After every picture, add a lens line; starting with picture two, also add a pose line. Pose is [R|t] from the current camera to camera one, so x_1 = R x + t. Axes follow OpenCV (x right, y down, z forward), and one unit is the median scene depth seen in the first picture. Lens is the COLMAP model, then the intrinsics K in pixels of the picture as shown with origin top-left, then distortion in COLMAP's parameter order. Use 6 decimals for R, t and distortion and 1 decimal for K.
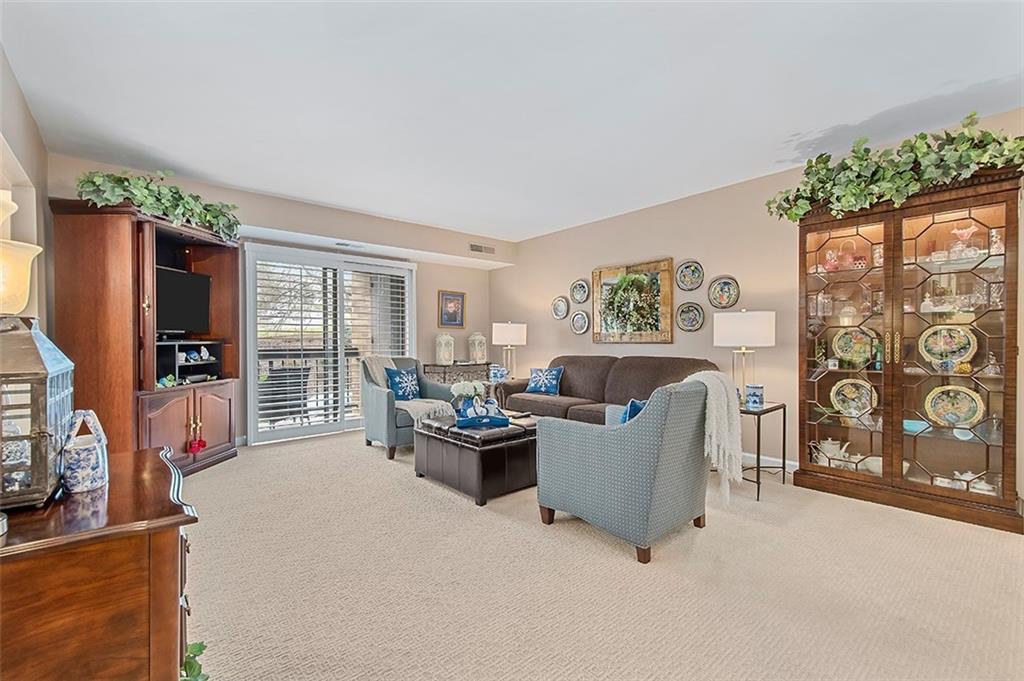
lens RADIAL K [[444.8, 0, 515.5], [0, 444.8, 338.3], [0, 0, 1]] dist [0.006013, 0.000313]
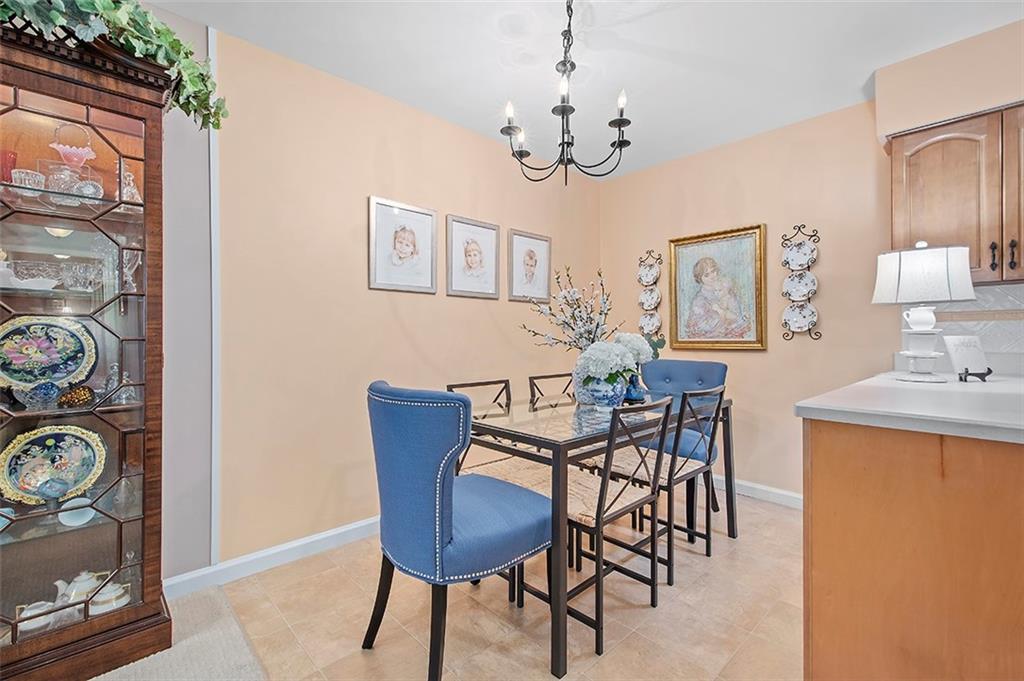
lens RADIAL K [[444.8, 0, 515.5], [0, 444.8, 338.3], [0, 0, 1]] dist [0.006013, 0.000313]
pose [[-0.057009, -0.007145, 0.998348, 0.389717], [-0.002955, 0.999971, 0.006988, -0.008966], [-0.998369, -0.002552, -0.057028, 0.456725]]
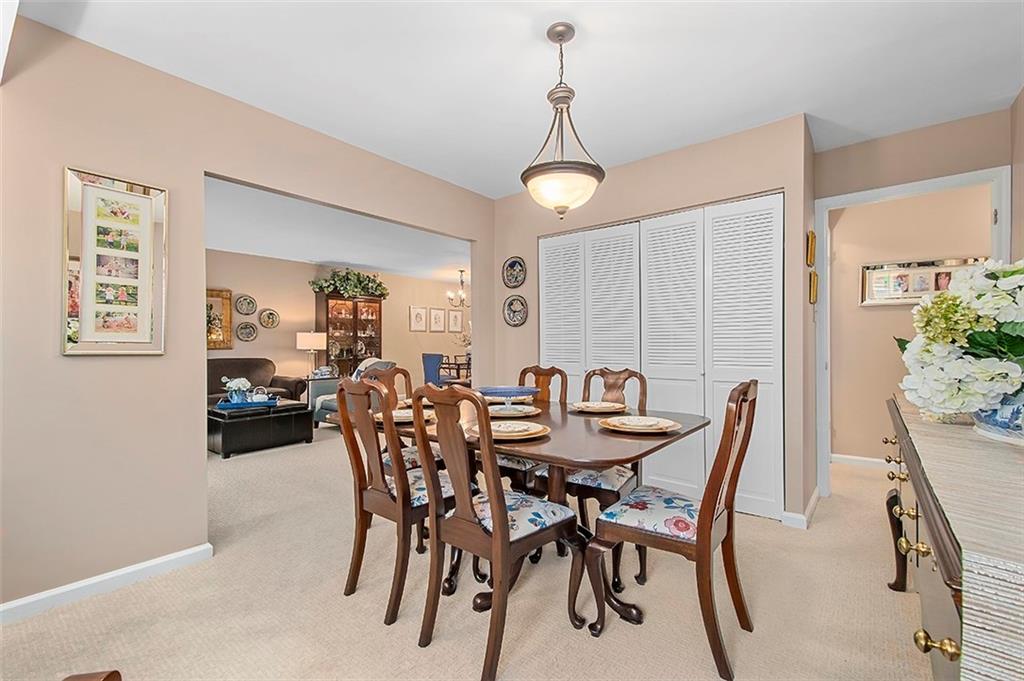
lens RADIAL K [[444.8, 0, 515.5], [0, 444.8, 338.3], [0, 0, 1]] dist [0.006013, 0.000313]
pose [[-0.192410, 0.010925, 0.981254, -2.058822], [-0.001267, 0.999934, -0.011381, -0.012000], [-0.981314, -0.003433, -0.192384, 0.565083]]
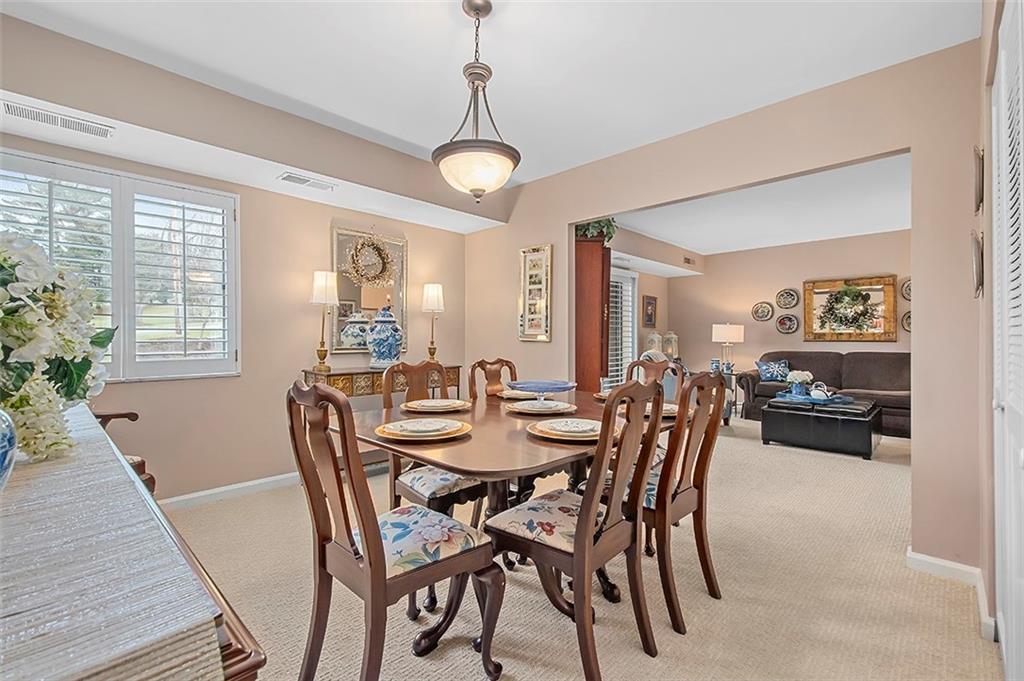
lens RADIAL K [[444.8, 0, 515.5], [0, 444.8, 338.3], [0, 0, 1]] dist [0.006013, 0.000313]
pose [[0.994157, -0.001041, 0.107940, -1.426629], [0.000113, 0.999963, 0.008601, -0.014139], [-0.107945, -0.008539, 0.994120, -0.269279]]
